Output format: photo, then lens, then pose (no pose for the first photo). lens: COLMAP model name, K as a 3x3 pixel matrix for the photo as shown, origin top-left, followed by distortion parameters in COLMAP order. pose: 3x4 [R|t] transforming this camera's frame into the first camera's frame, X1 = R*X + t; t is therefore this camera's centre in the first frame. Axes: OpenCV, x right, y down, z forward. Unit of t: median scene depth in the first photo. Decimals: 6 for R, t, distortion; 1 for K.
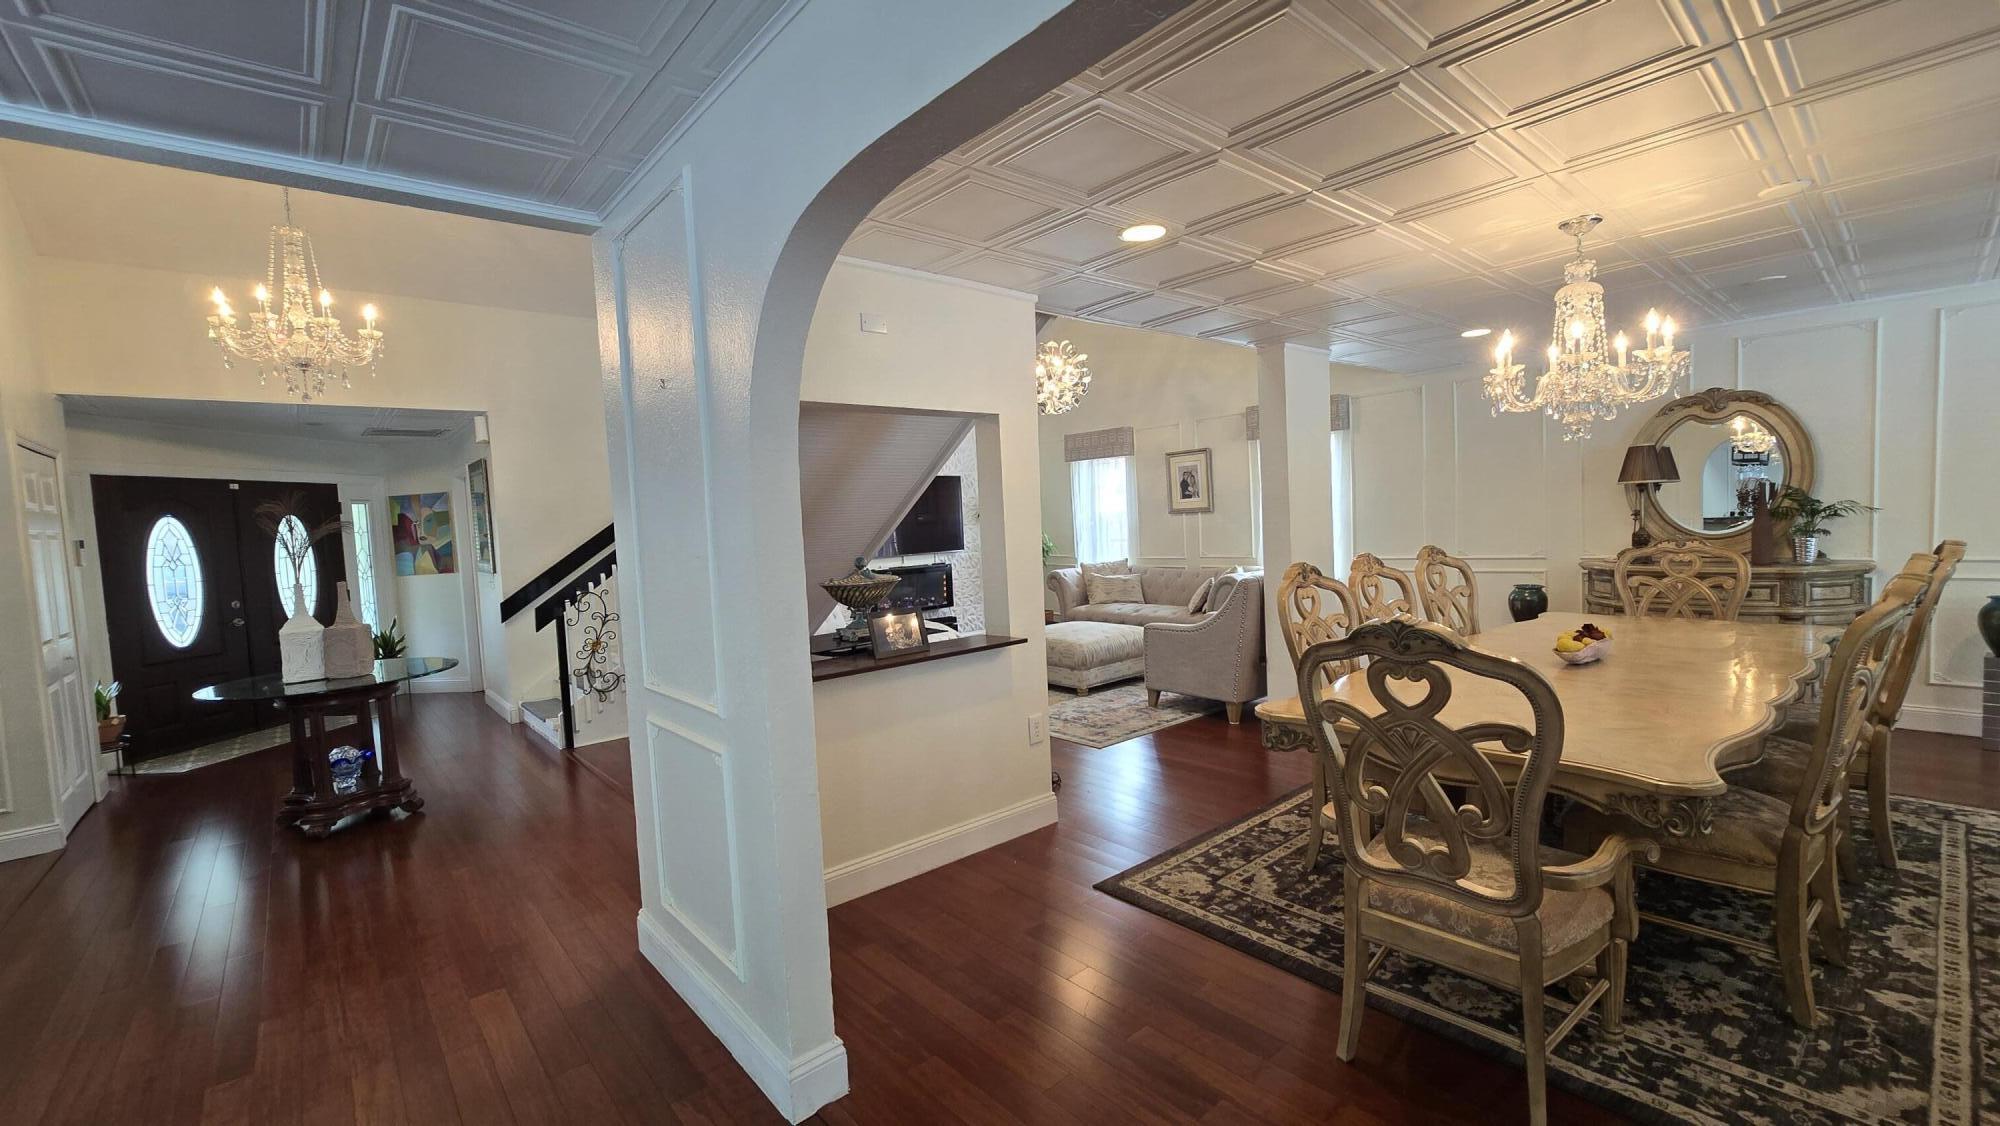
lens RADIAL K [[812.0, 0, 1000.7], [0, 812.0, 573.3], [0, 0, 1]] dist [-0.001865, 0.001001]
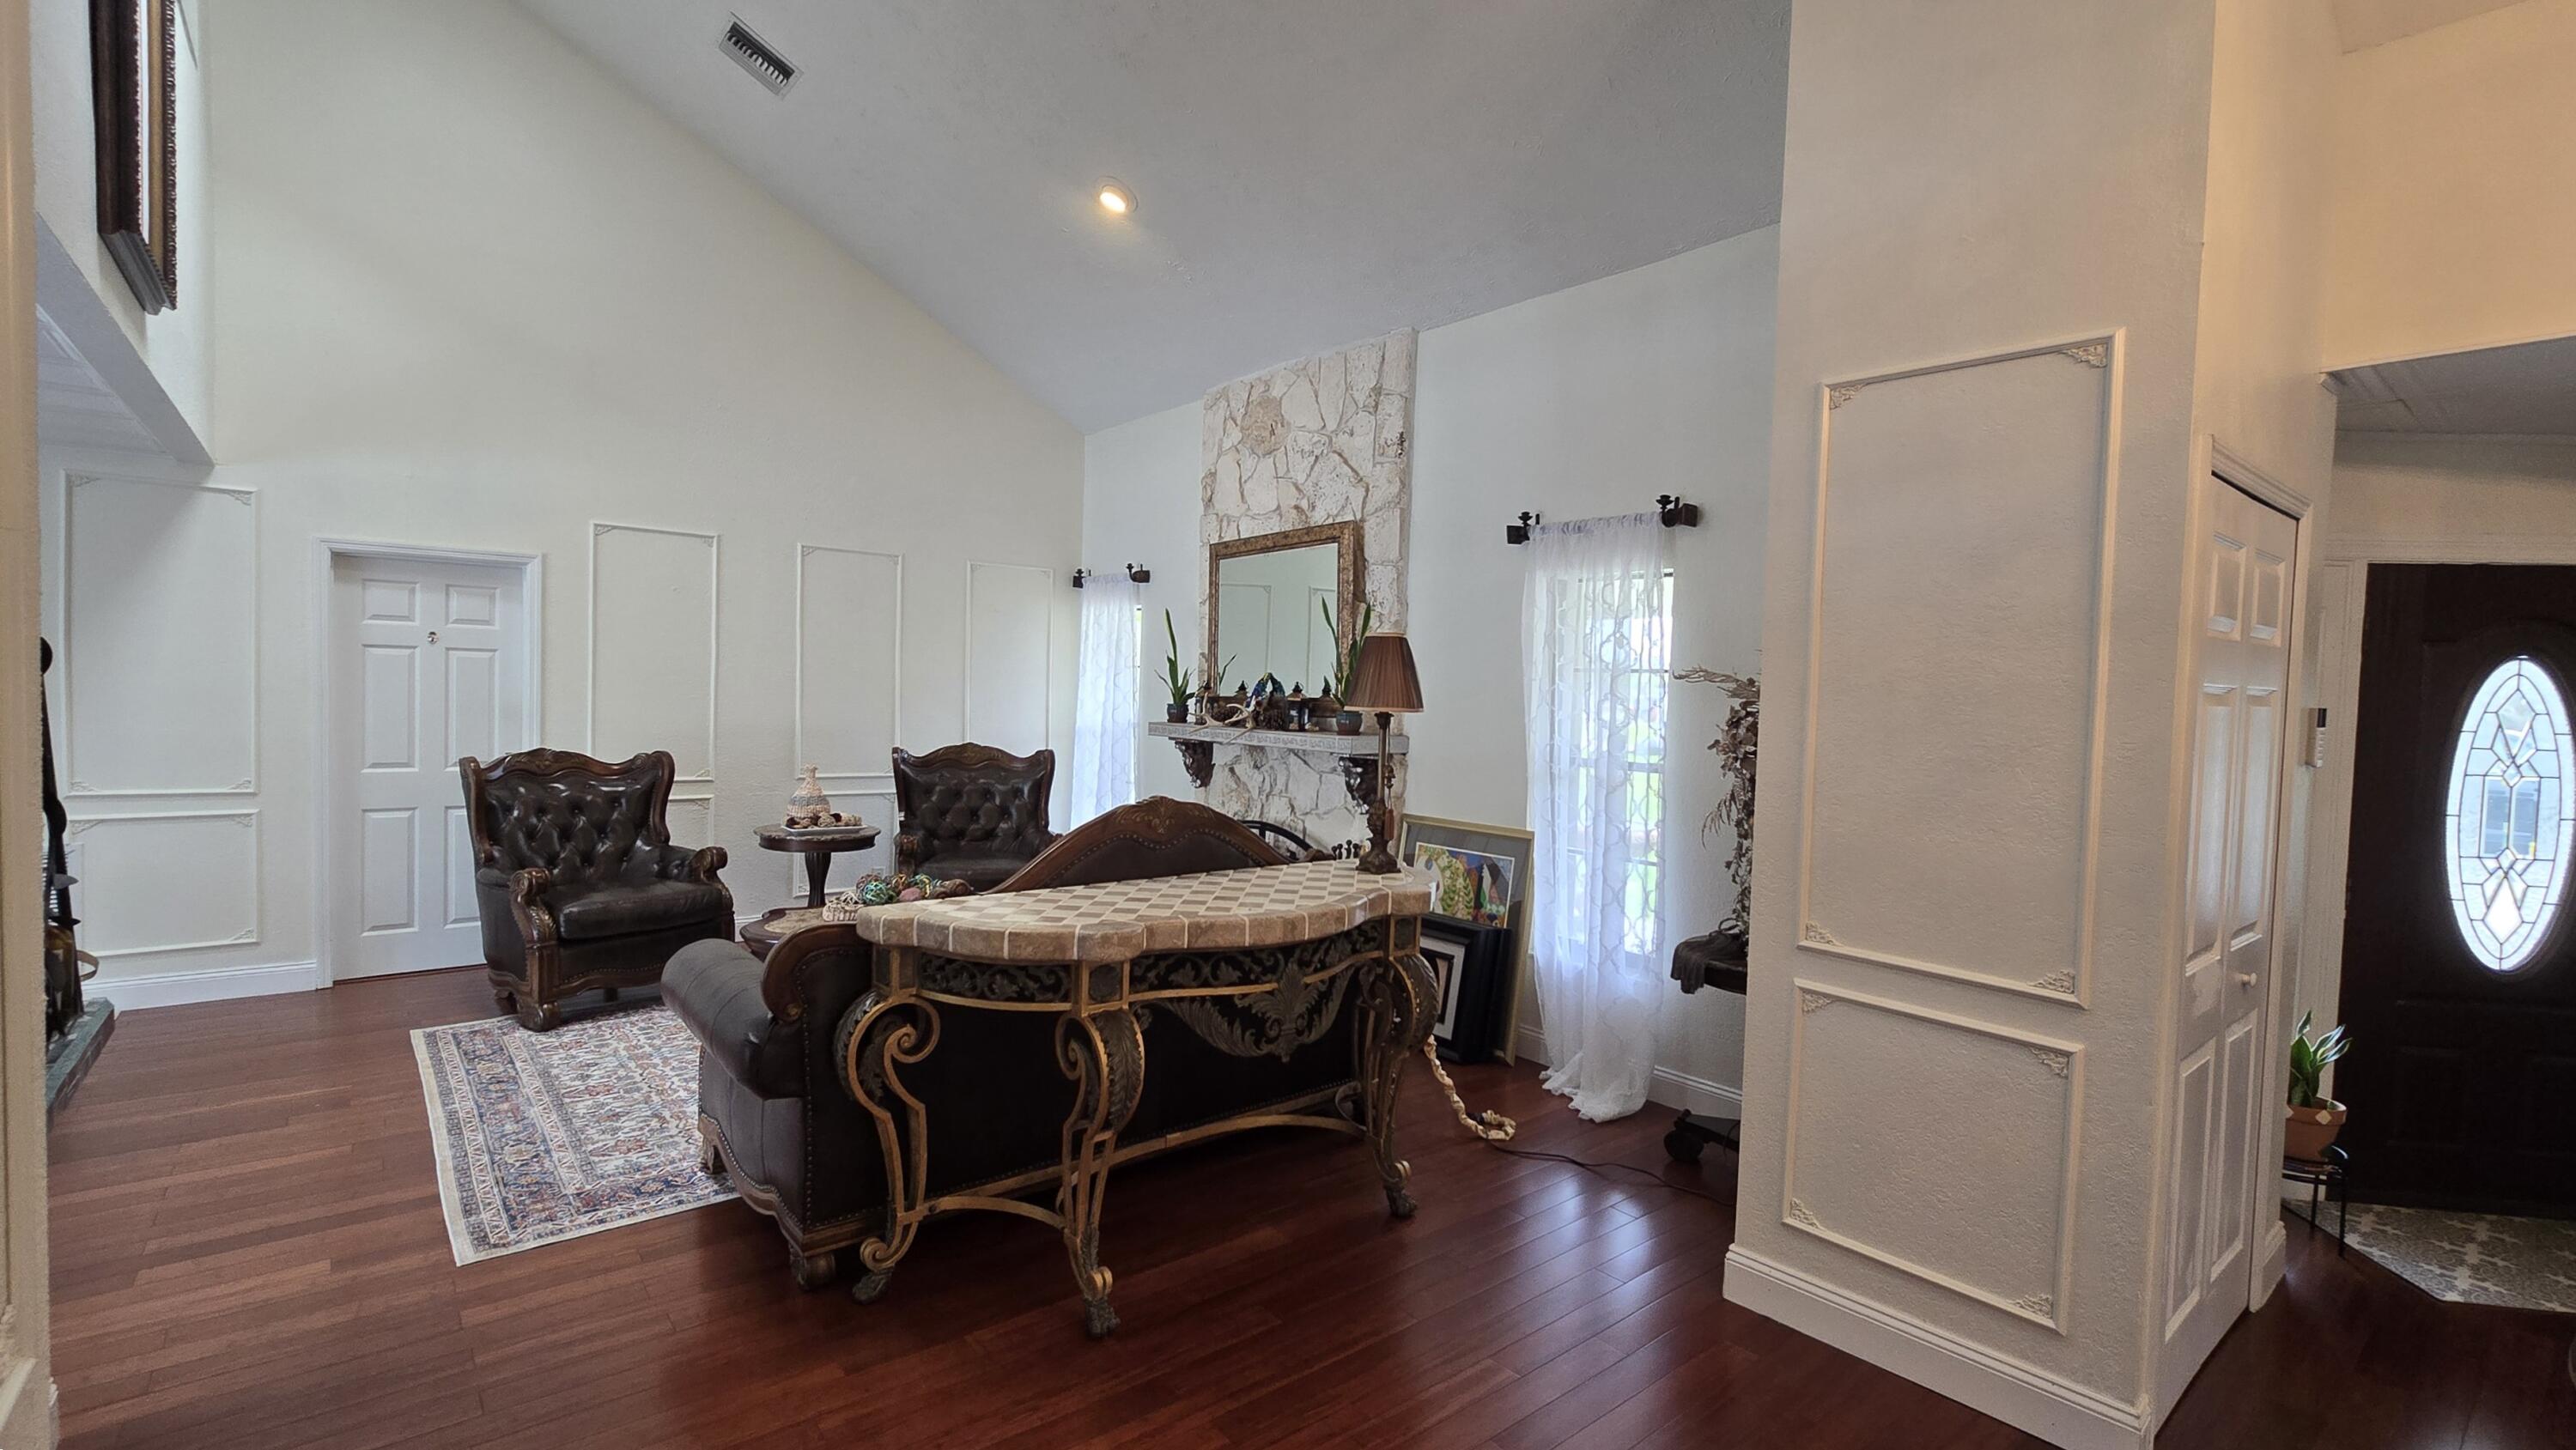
lens RADIAL K [[1148.8, 0, 1280.0], [0, 1148.8, 728.6], [0, 0, 1]] dist [-0.002629, -0.000228]
pose [[-0.030658, 0.077895, -0.996490, -0.469042], [-0.094371, 0.992280, 0.080469, -0.025029], [0.995065, 0.096507, -0.023070, 0.428827]]
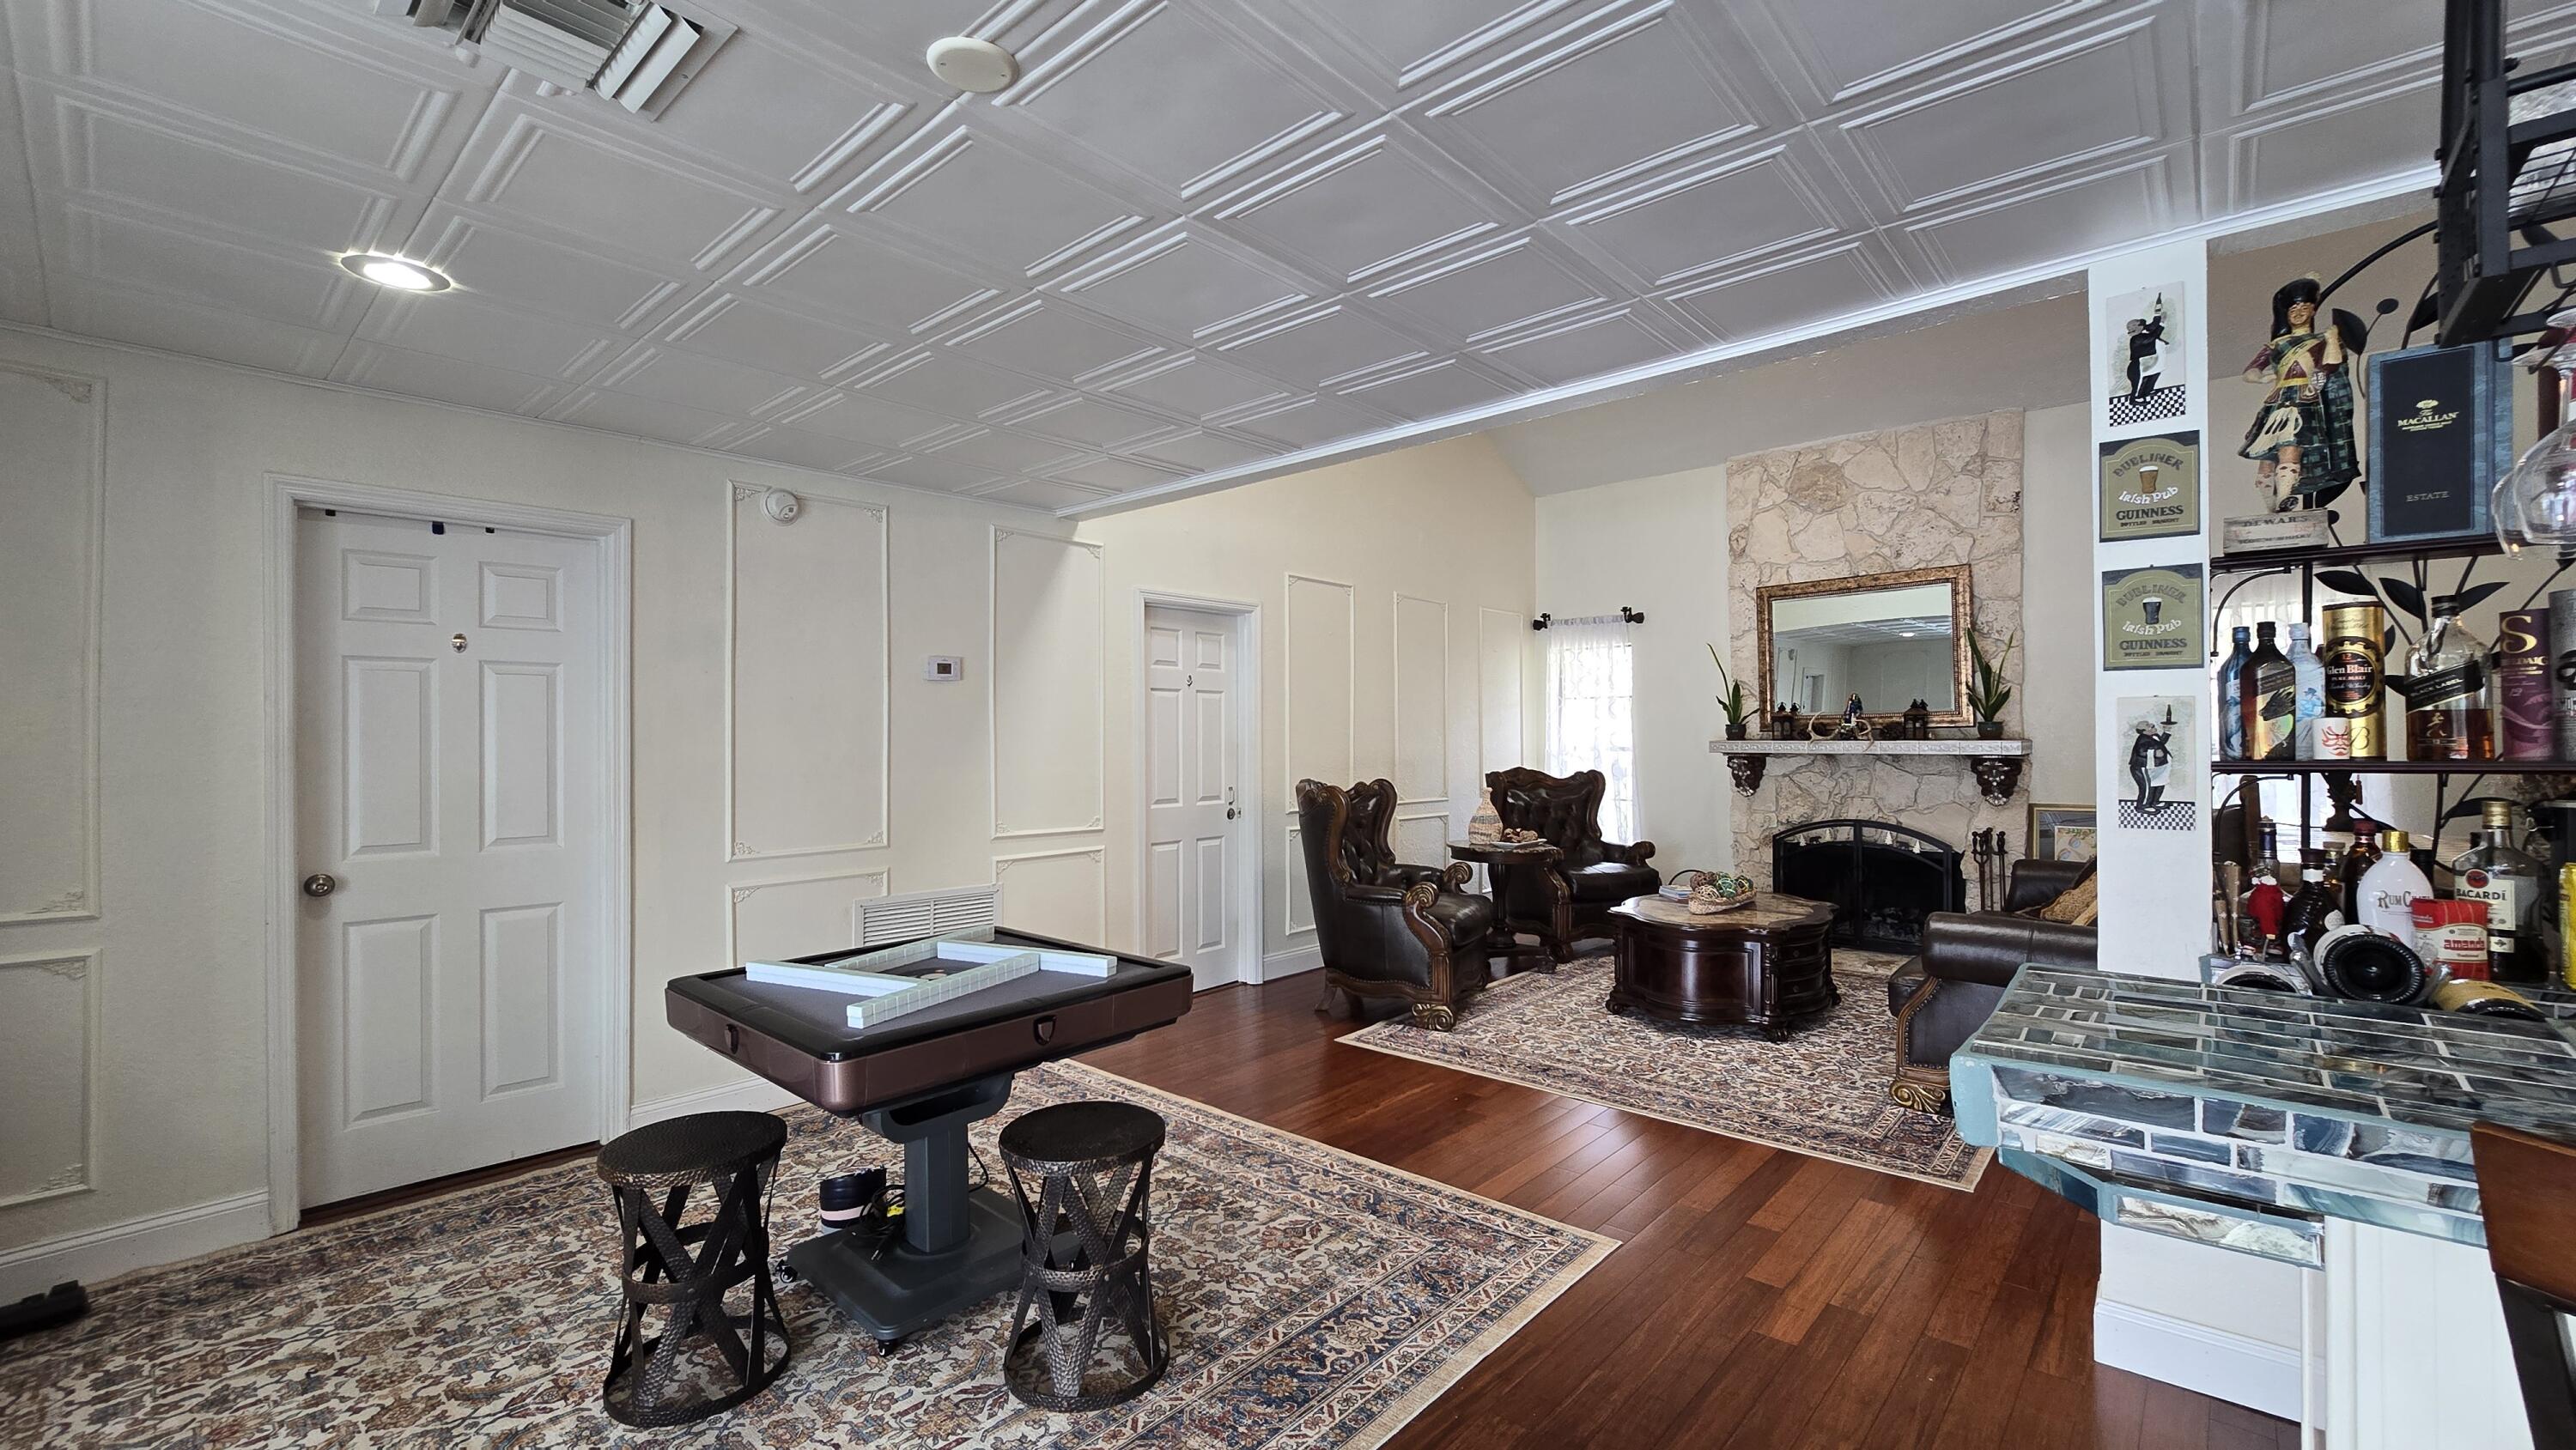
lens RADIAL K [[1045.8, 0, 1291.8], [0, 1045.8, 741.5], [0, 0, 1]] dist [-0.001865, 0.001001]
pose [[0.124079, 0.050246, -0.990999, -0.465151], [-0.066624, 0.996885, 0.042203, 0.061631], [0.990033, 0.060788, 0.127040, -0.426339]]
